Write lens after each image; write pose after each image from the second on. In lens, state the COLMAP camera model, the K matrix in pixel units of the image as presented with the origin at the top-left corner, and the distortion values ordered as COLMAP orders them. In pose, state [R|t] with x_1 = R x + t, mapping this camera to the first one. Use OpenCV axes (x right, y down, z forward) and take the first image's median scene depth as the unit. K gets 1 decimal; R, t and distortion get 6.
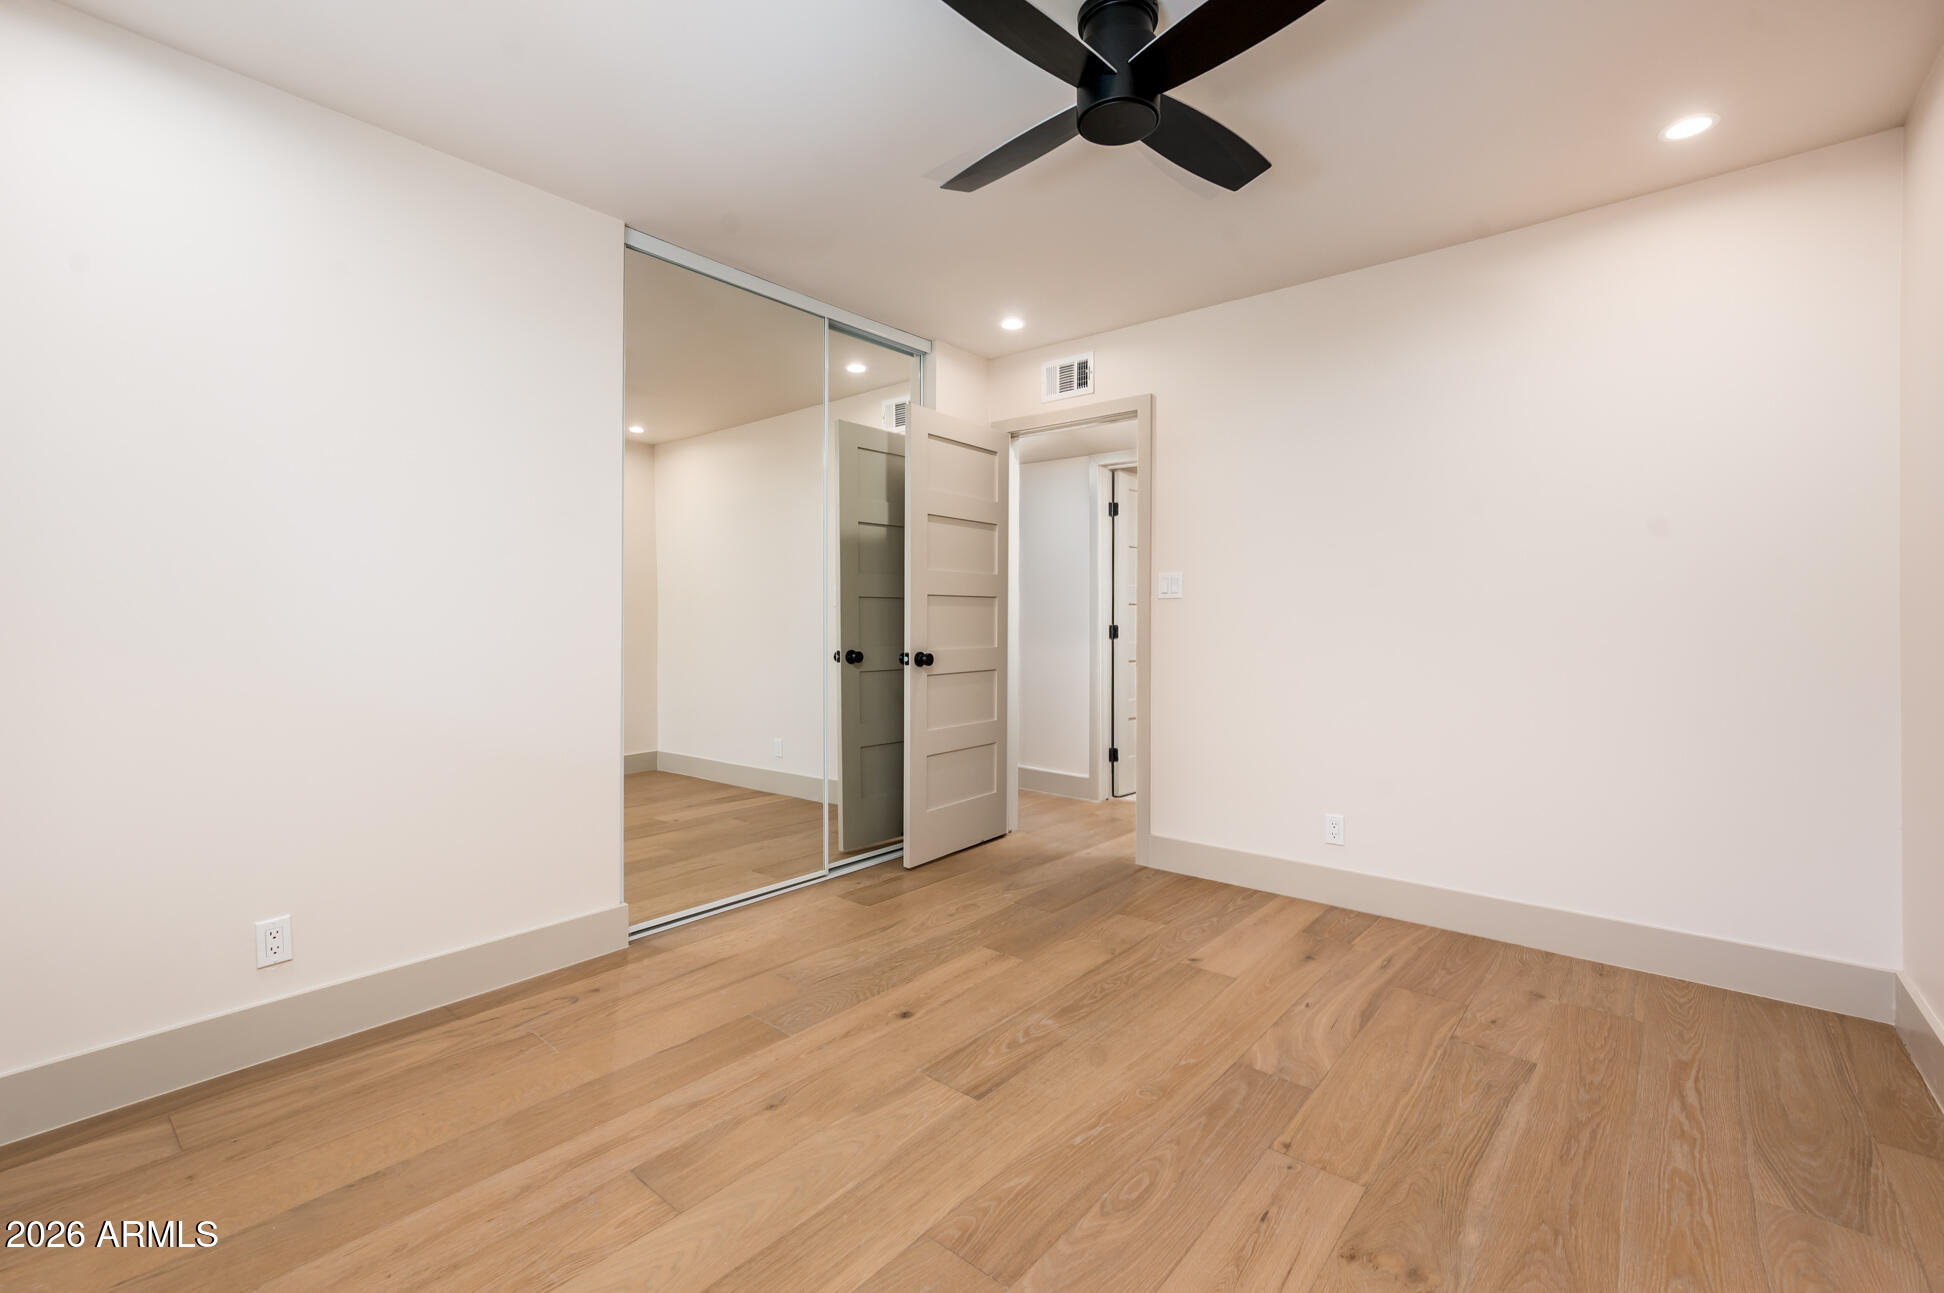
lens RADIAL K [[847.8, 0, 971.3], [0, 847.8, 617.4], [0, 0, 1]] dist [-0.001261, -0.000149]
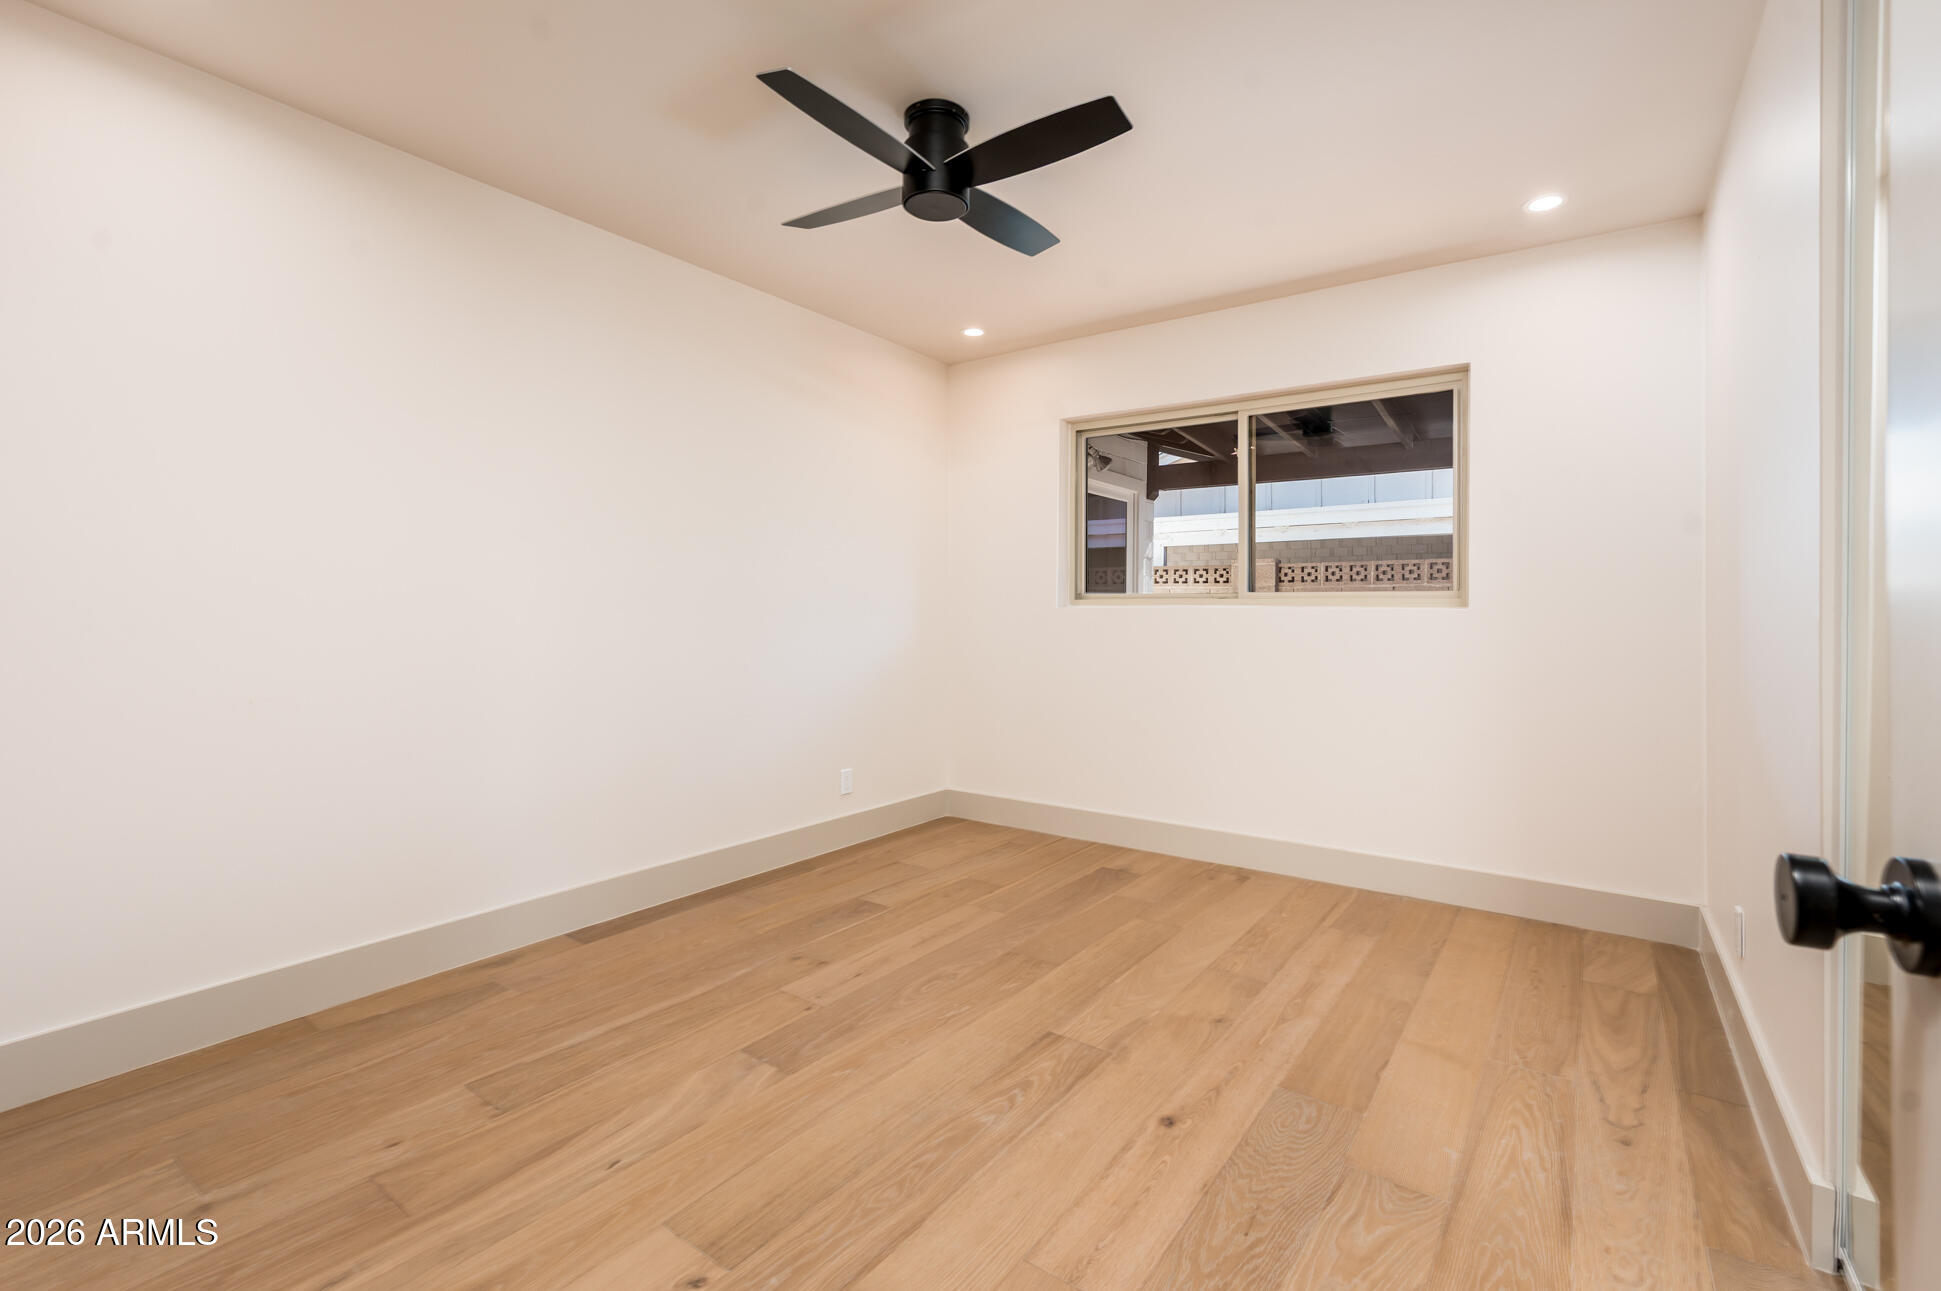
lens RADIAL K [[846.5, 0, 969.8], [0, 846.5, 616.5], [0, 0, 1]] dist [-0.001261, -0.000149]
pose [[-0.998260, -0.005879, -0.058677, 0.171590], [-0.006056, 0.999978, 0.002846, 0.004890], [0.058659, 0.003196, -0.998273, 1.977983]]
